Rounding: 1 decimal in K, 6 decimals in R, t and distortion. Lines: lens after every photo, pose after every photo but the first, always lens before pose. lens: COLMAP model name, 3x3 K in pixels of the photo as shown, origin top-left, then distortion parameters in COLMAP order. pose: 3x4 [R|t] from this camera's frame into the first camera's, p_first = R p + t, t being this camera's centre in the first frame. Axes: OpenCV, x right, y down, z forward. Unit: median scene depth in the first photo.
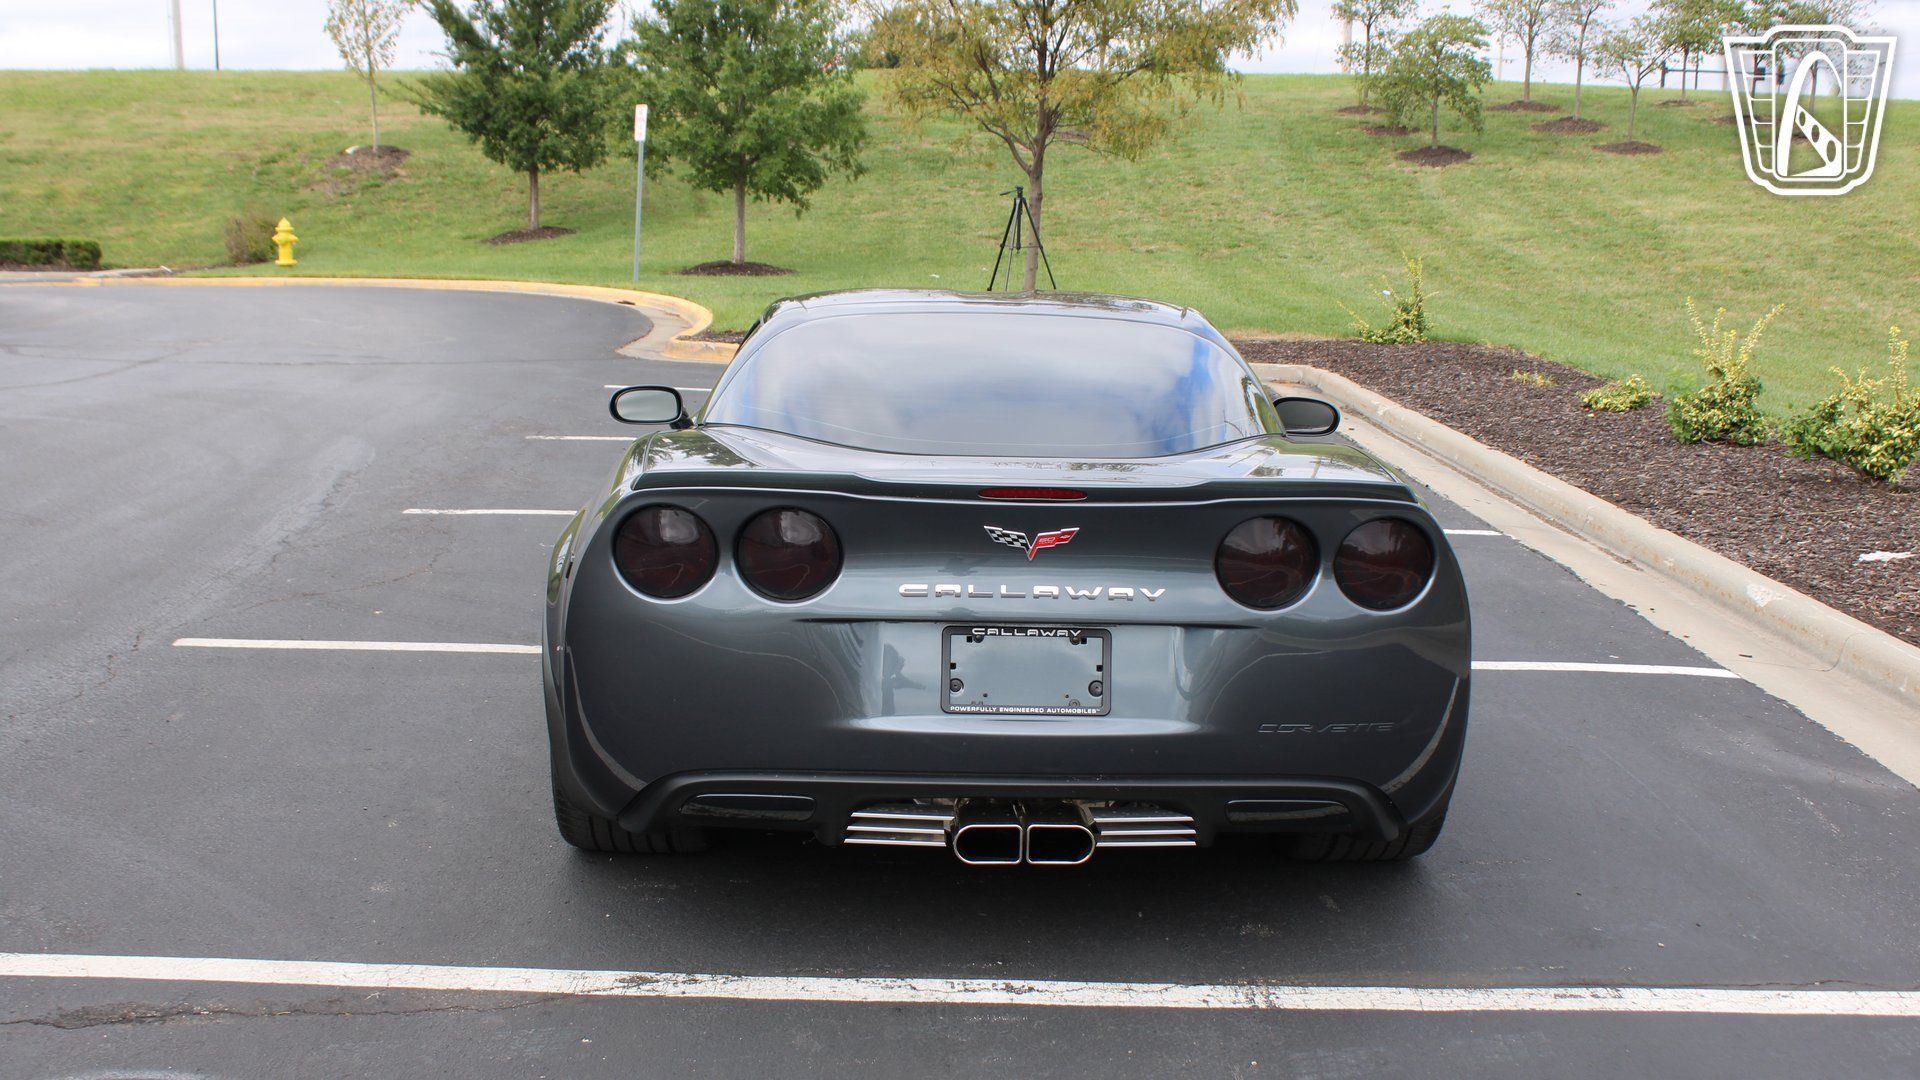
lens RADIAL K [[2073.9, 0, 948.3], [0, 2073.9, 558.0], [0, 0, 1]] dist [-0.146181, 0.203642]
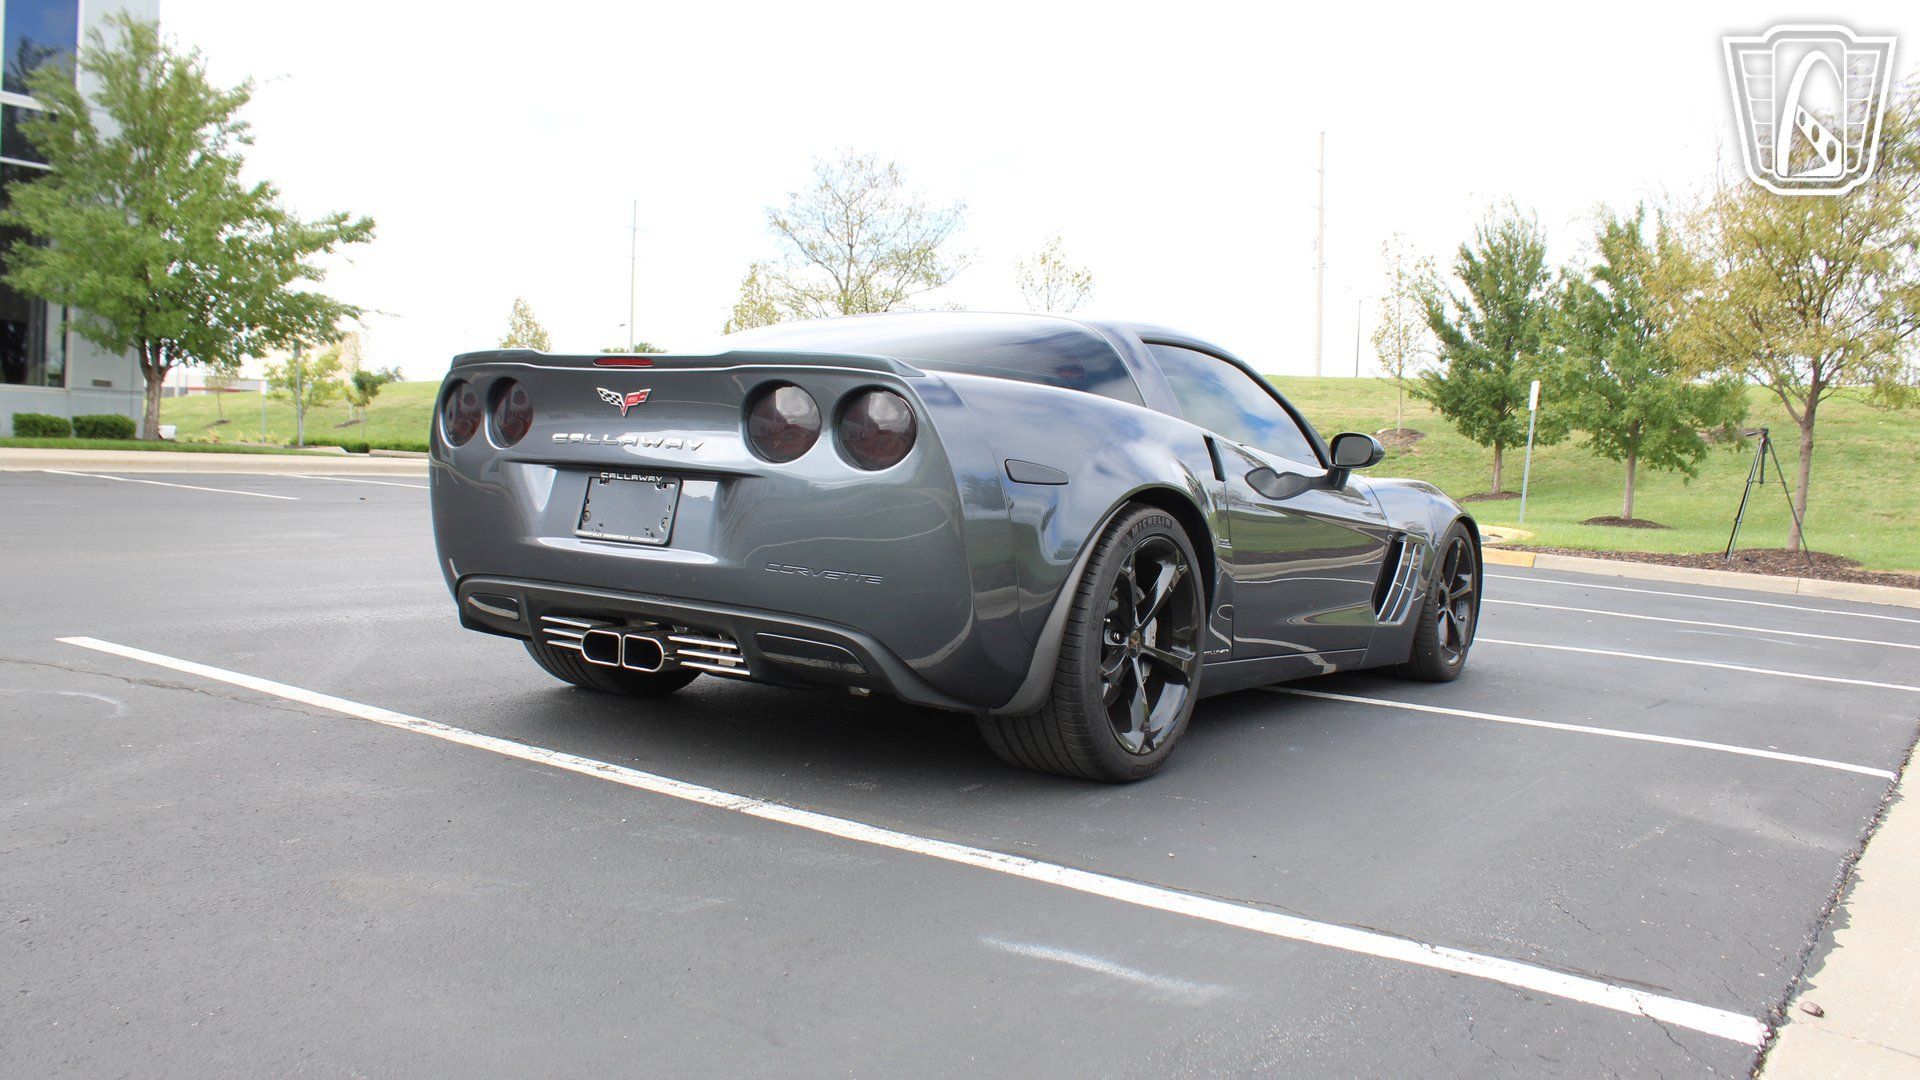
lens RADIAL K [[1621.8, 0, 951.8], [0, 1621.8, 532.3], [0, 0, 1]] dist [-0.183369, 0.179097]
pose [[0.816826, 0.052225, -0.574515, 0.095121], [-0.140464, 0.983926, -0.110266, 0.018682], [0.559522, 0.170767, 0.811033, 0.039876]]
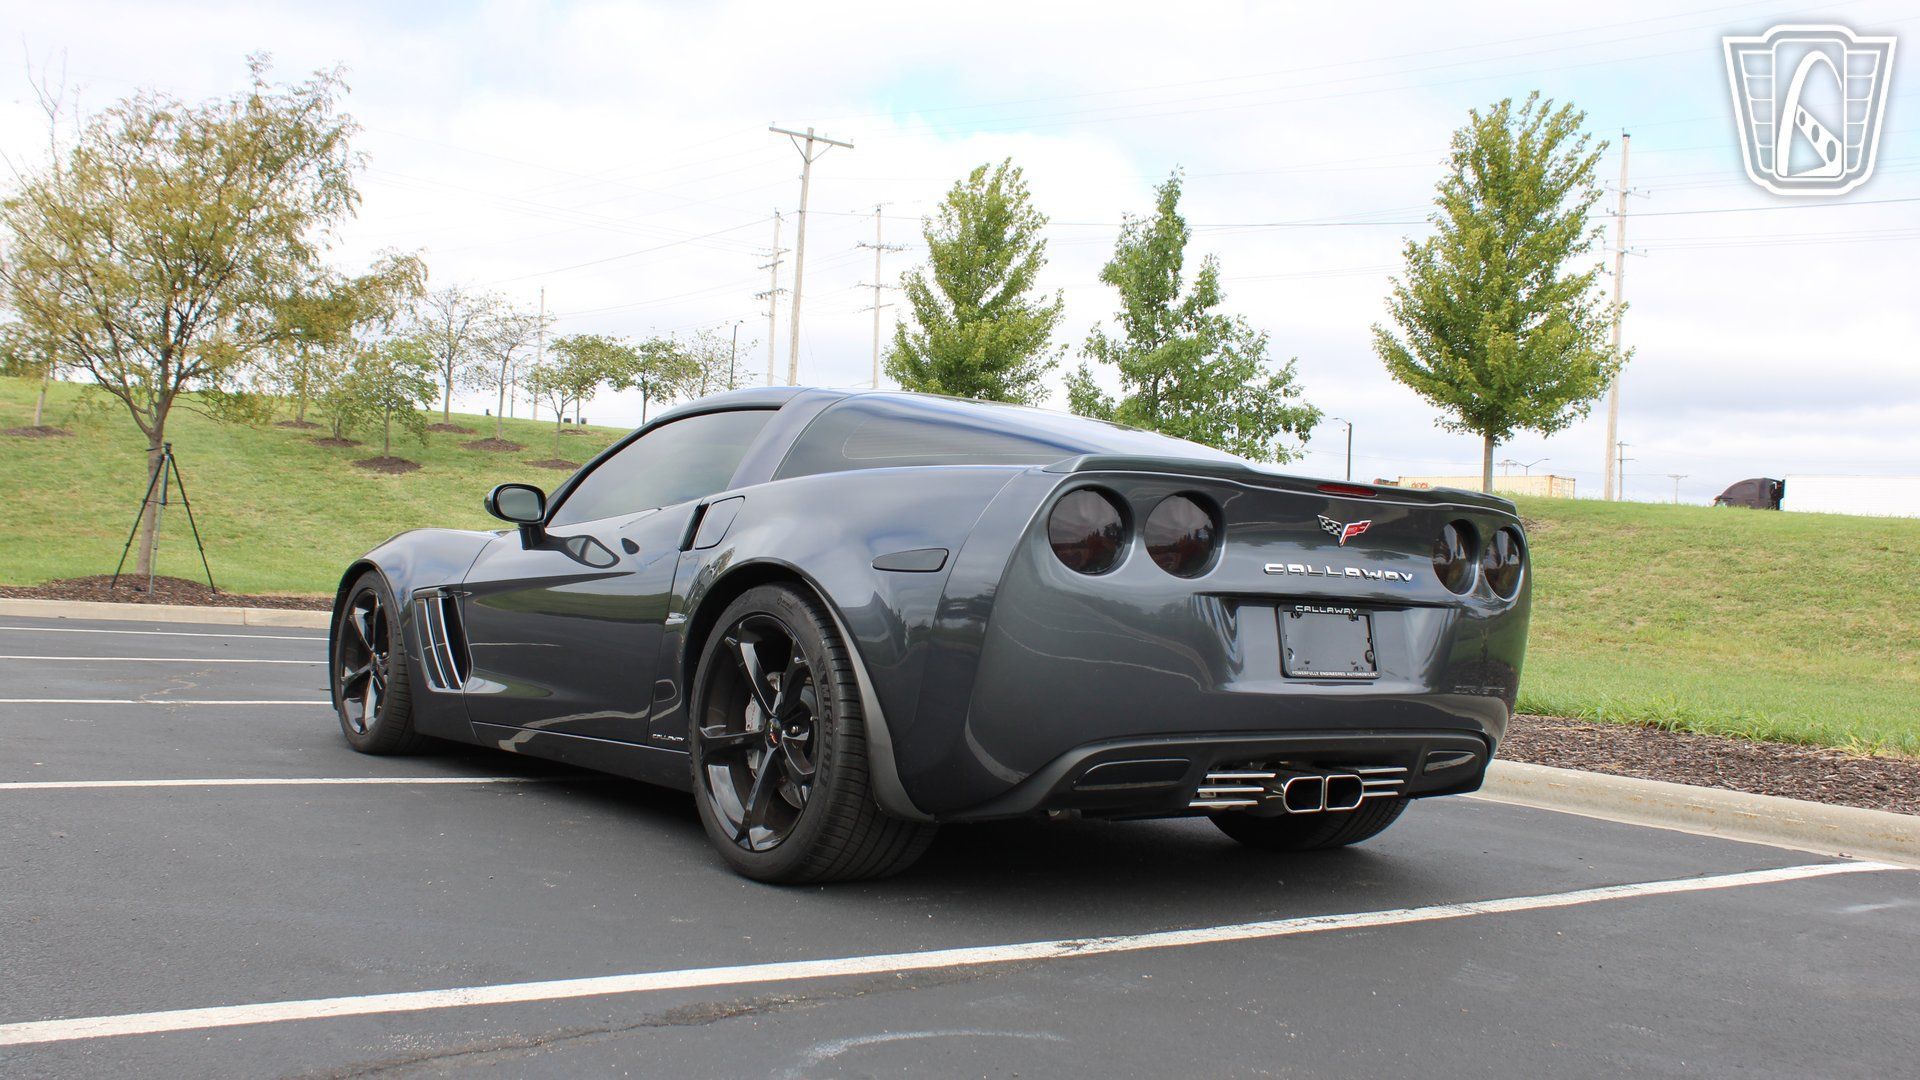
lens RADIAL K [[1902.1, 0, 953.9], [0, 1902.1, 514.2], [0, 0, 1]] dist [-0.156520, 0.176944]
pose [[0.823101, 0.034562, 0.566843, -0.094999], [0.071459, 0.983909, -0.163756, 0.018117], [-0.563381, 0.175294, 0.807387, 0.028675]]
